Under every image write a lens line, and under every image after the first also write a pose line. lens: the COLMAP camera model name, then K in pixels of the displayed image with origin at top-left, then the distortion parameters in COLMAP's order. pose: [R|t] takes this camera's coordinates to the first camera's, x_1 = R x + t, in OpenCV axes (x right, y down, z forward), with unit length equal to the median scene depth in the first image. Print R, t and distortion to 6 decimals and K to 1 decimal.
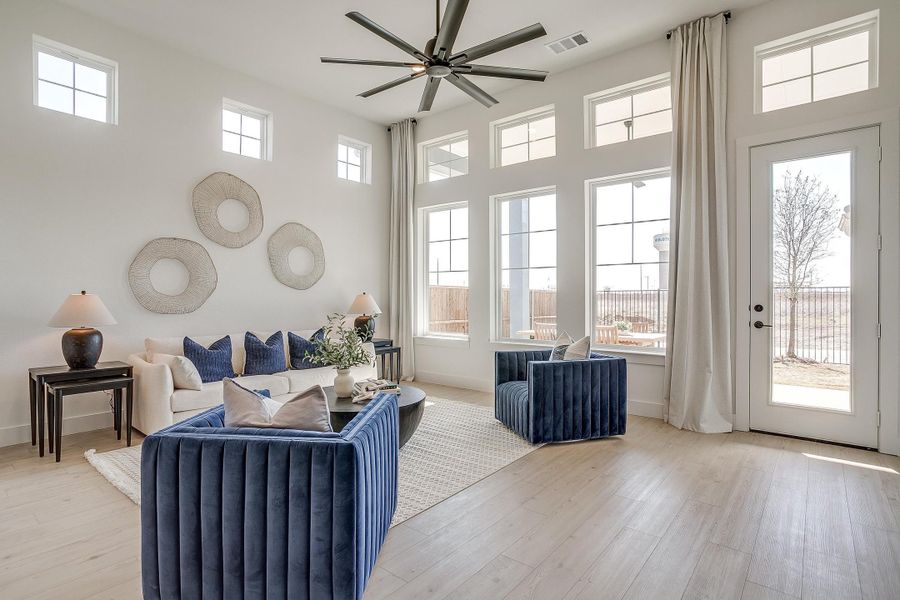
lens RADIAL K [[456.3, 0, 444.2], [0, 456.3, 297.7], [0, 0, 1]] dist [-0.059650, 0.035519]
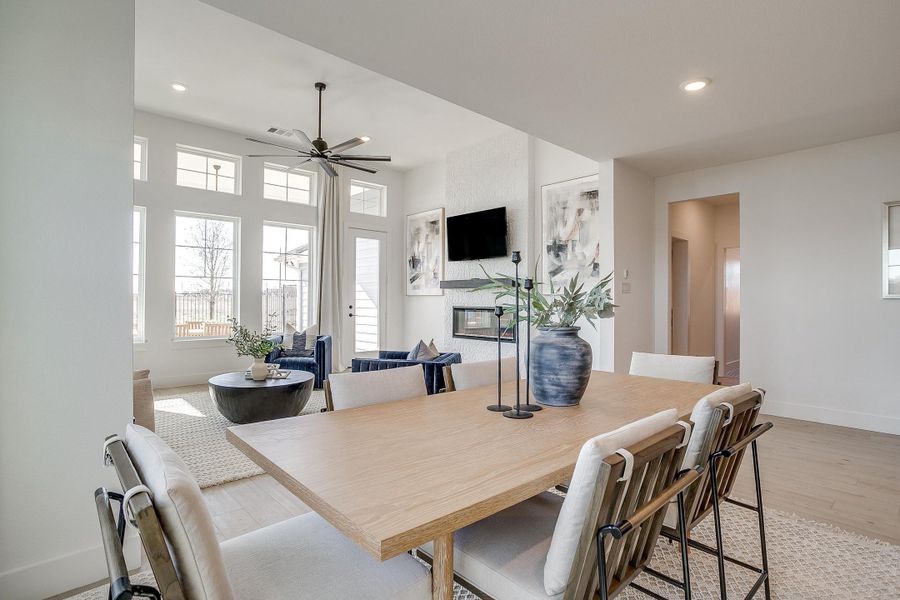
lens RADIAL K [[451.1, 0, 439.8], [0, 451.1, 299.3], [0, 0, 1]] dist [-0.061902, 0.033787]
pose [[0.148469, 0.004908, 0.988905, -1.060643], [-0.003454, 0.999984, -0.004445, -0.003293], [-0.988911, -0.002755, 0.148483, 0.241075]]
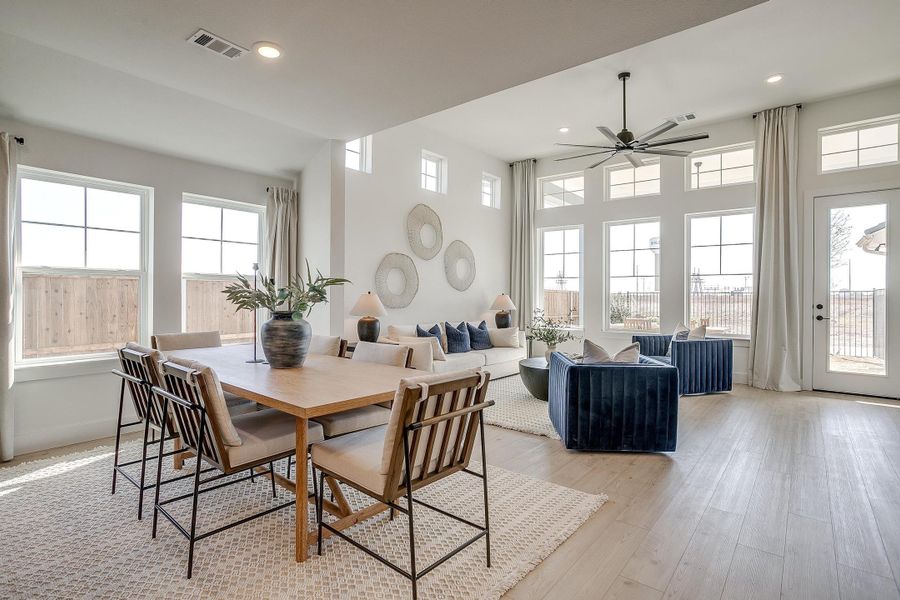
lens RADIAL K [[449.2, 0, 443.5], [0, 449.2, 296.8], [0, 0, 1]] dist [-0.061437, 0.033606]
pose [[0.999970, 0.007370, 0.002305, -0.448959], [-0.007365, 0.999971, -0.002021, 0.002356], [-0.002319, 0.002004, 0.999995, -0.364596]]
